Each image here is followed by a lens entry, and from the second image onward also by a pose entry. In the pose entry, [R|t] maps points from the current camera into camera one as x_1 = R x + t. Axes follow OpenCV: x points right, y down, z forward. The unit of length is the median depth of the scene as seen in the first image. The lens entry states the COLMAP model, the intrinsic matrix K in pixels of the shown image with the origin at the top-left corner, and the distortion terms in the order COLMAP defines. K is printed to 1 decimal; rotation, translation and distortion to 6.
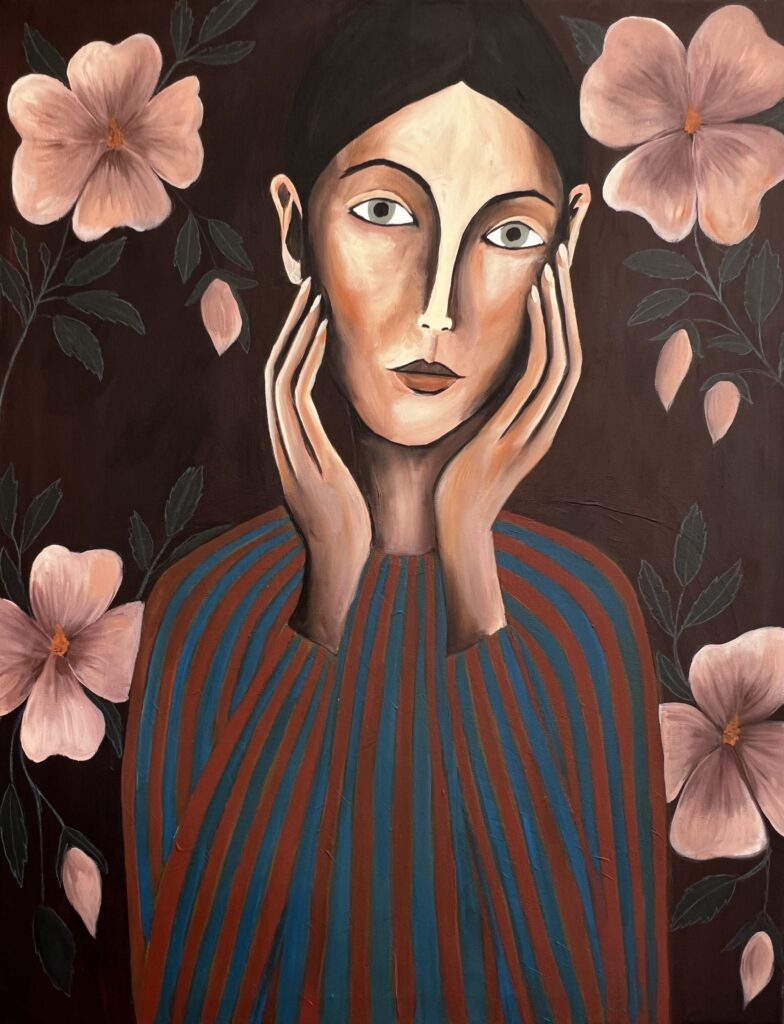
lens RADIAL K [[702.3, 0, 391.7], [0, 702.3, 512.1], [0, 0, 1]] dist [0.012751, 0.000246]
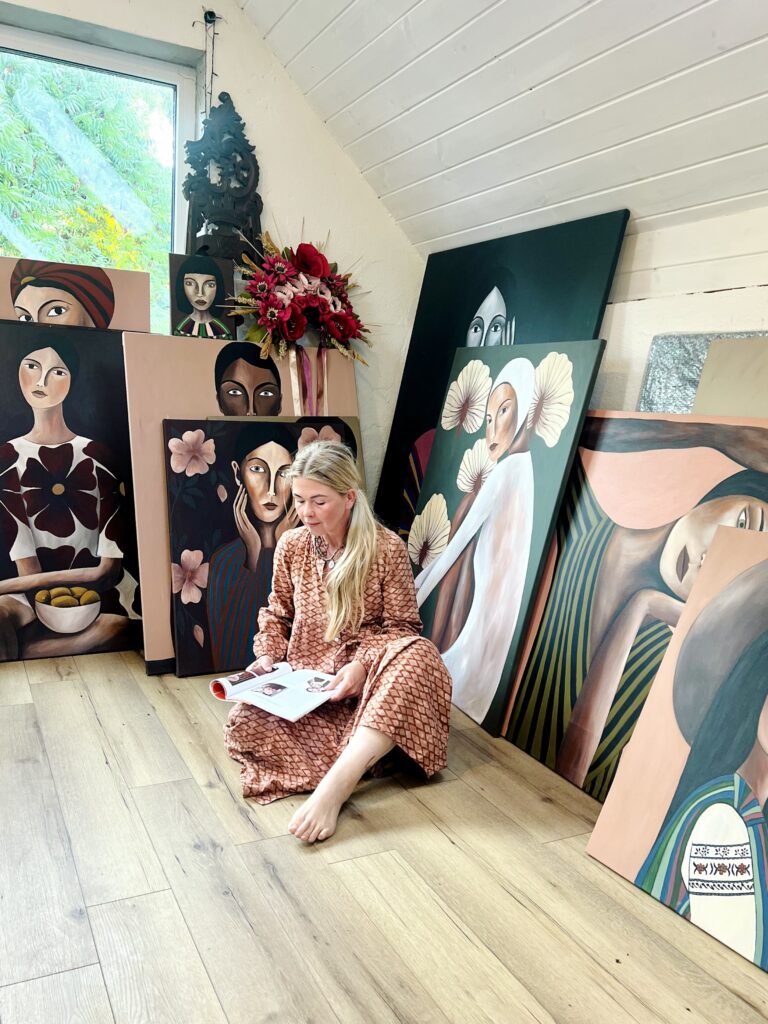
lens RADIAL K [[781.5, 0, 384.2], [0, 781.5, 512.0], [0, 0, 1]] dist [-0.003561, -0.000733]
pose [[0.996105, -0.058171, -0.066264, 1.028500], [0.061815, 0.996608, 0.054329, -0.365354], [0.062878, -0.058213, 0.996322, -3.613489]]
